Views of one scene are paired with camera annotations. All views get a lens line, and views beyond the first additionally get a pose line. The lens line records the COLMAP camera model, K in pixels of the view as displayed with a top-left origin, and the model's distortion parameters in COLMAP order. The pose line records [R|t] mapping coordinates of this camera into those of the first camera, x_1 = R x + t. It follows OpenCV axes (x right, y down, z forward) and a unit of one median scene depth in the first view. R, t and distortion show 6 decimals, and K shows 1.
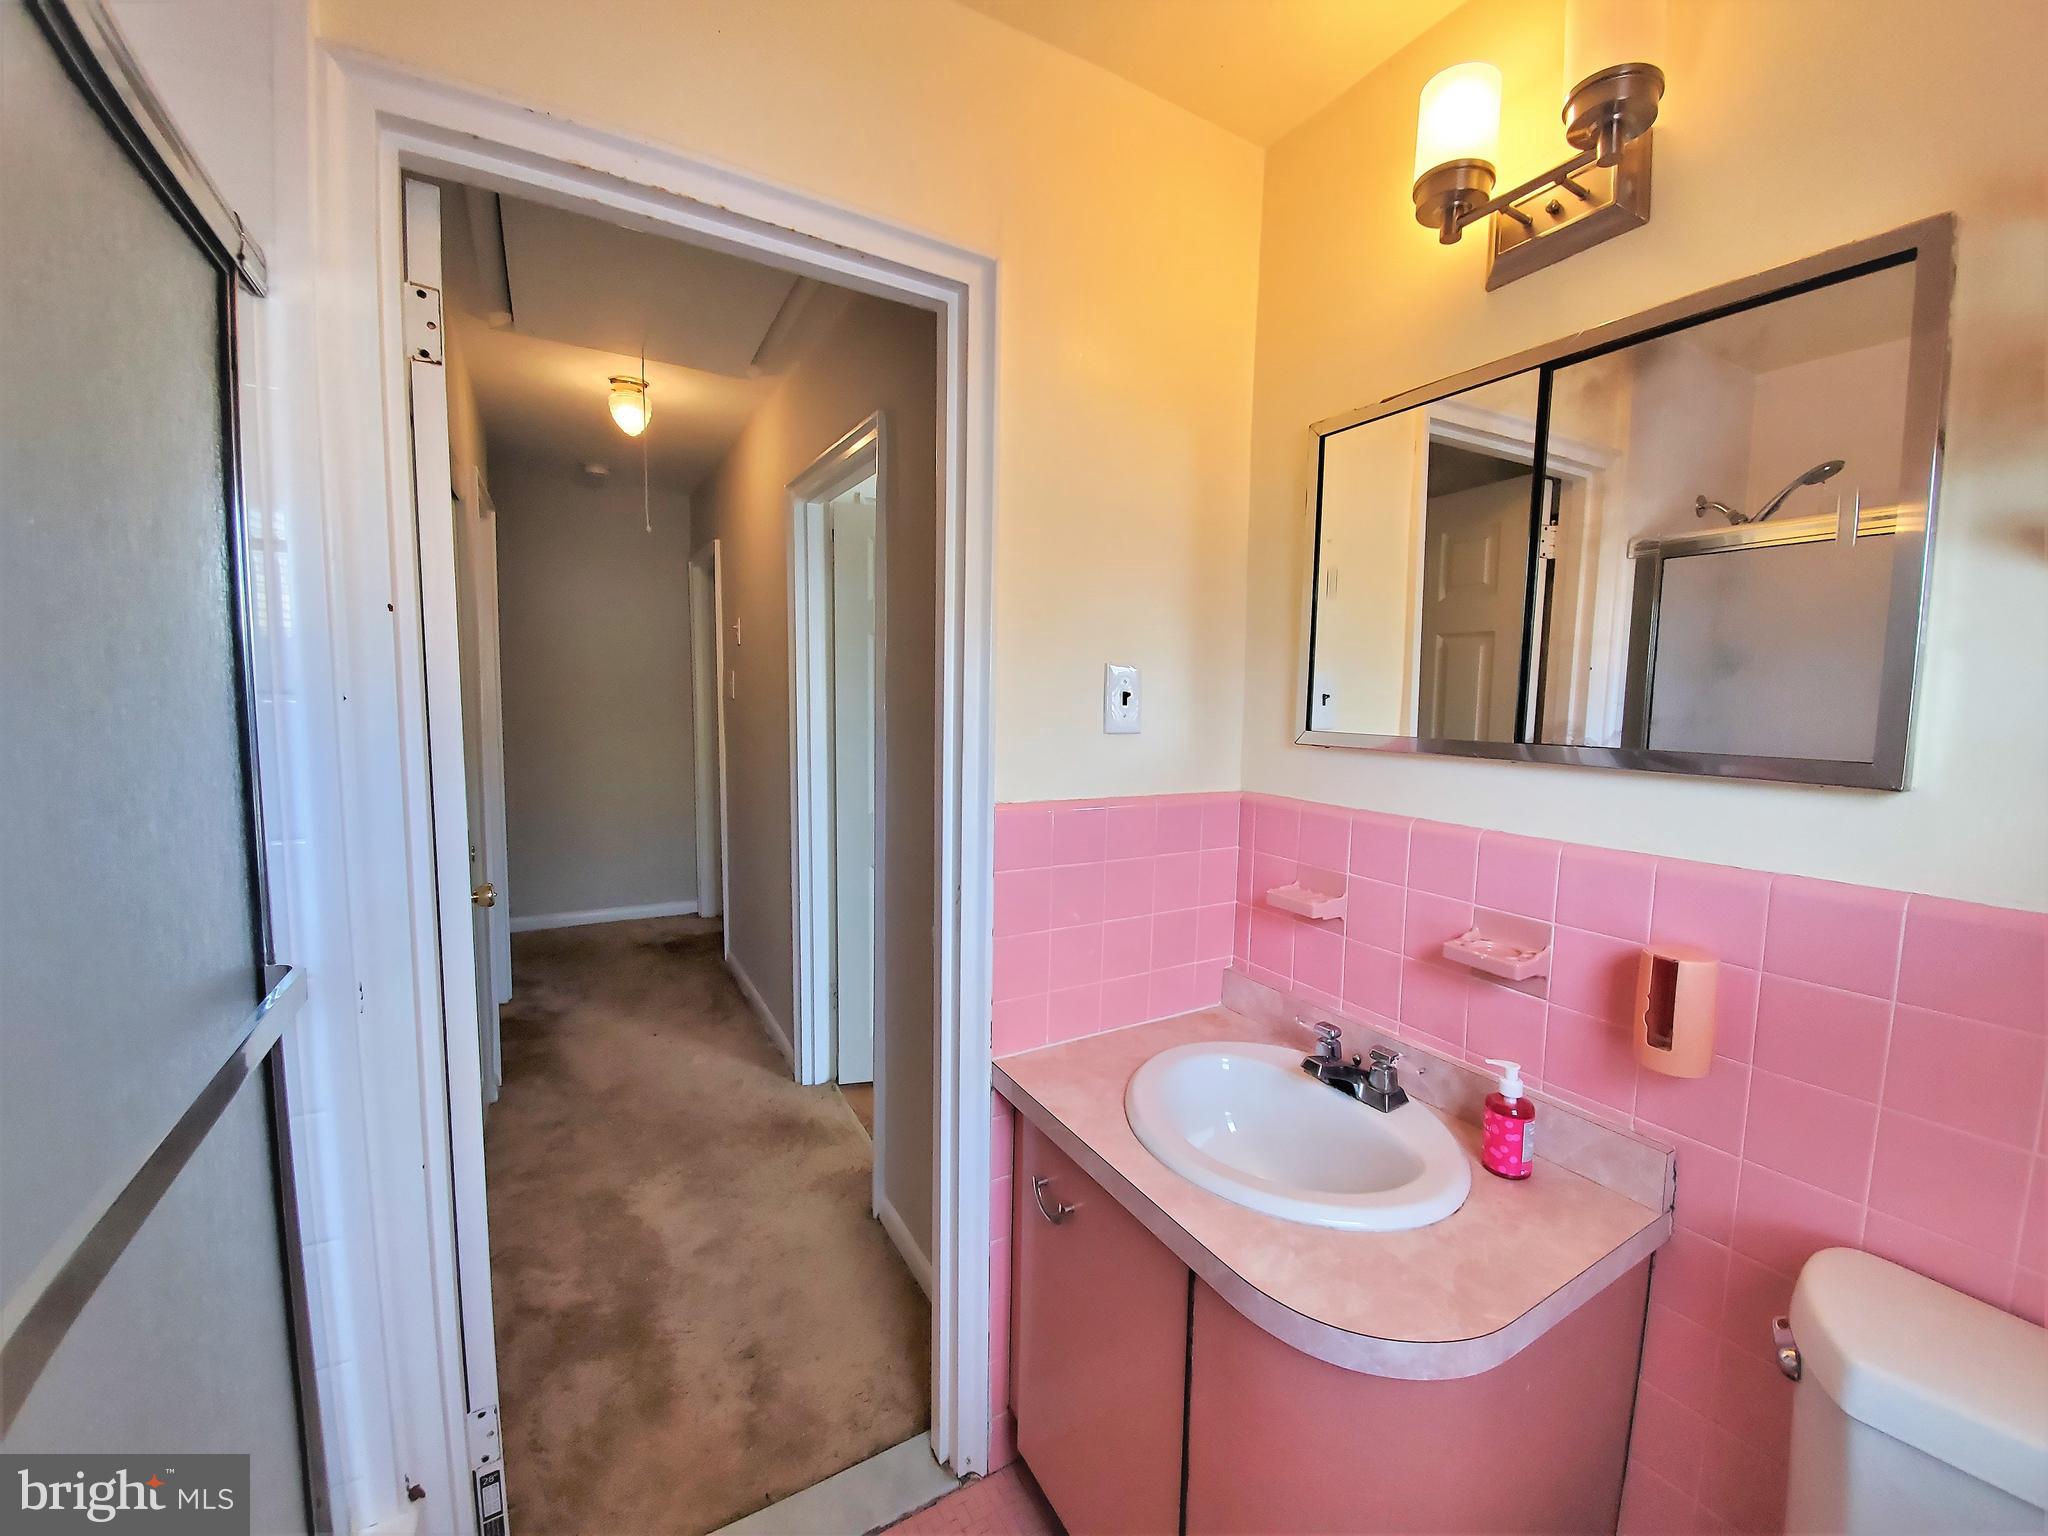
lens RADIAL K [[812.8, 0, 1044.9], [0, 812.8, 770.1], [0, 0, 1]] dist [0.013938, -0.016916]
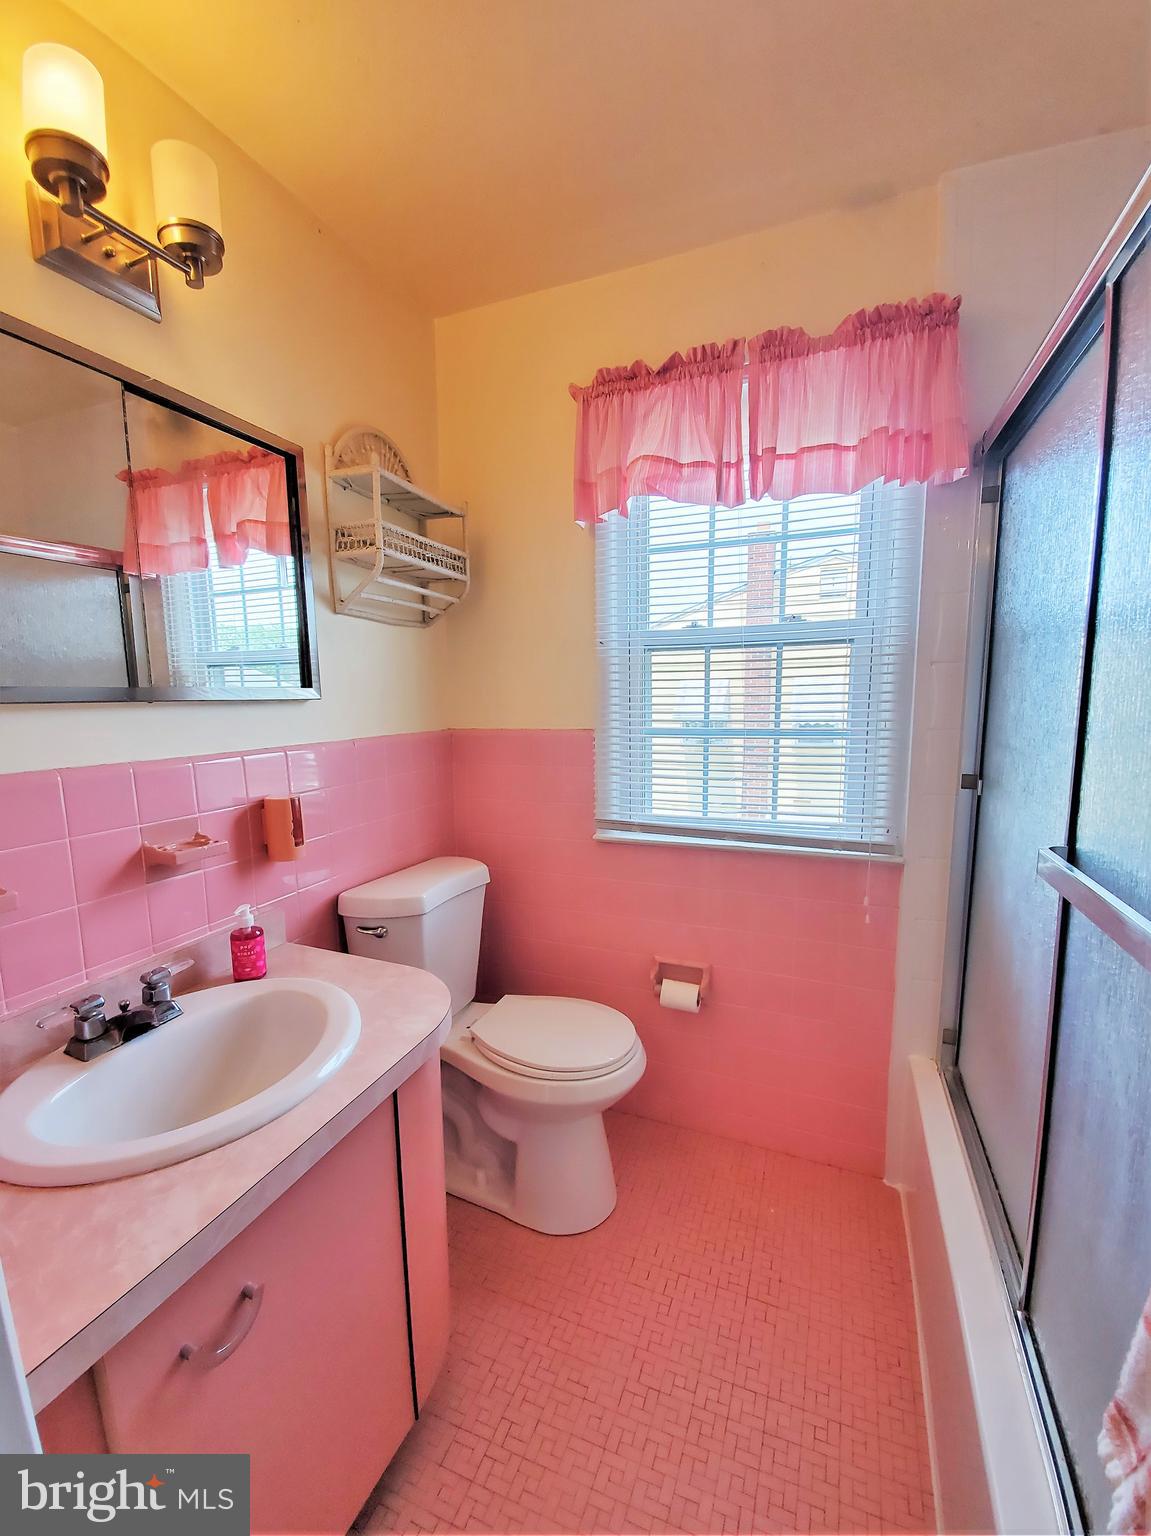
lens RADIAL K [[609.6, 0, 575.5], [0, 609.6, 768.0], [0, 0, 1]] dist [0.013938, -0.016916]
pose [[-0.581689, -0.108240, 0.806178, -0.578105], [0.077293, 0.979267, 0.187250, -0.037255], [-0.809731, 0.171233, -0.561262, 1.015032]]
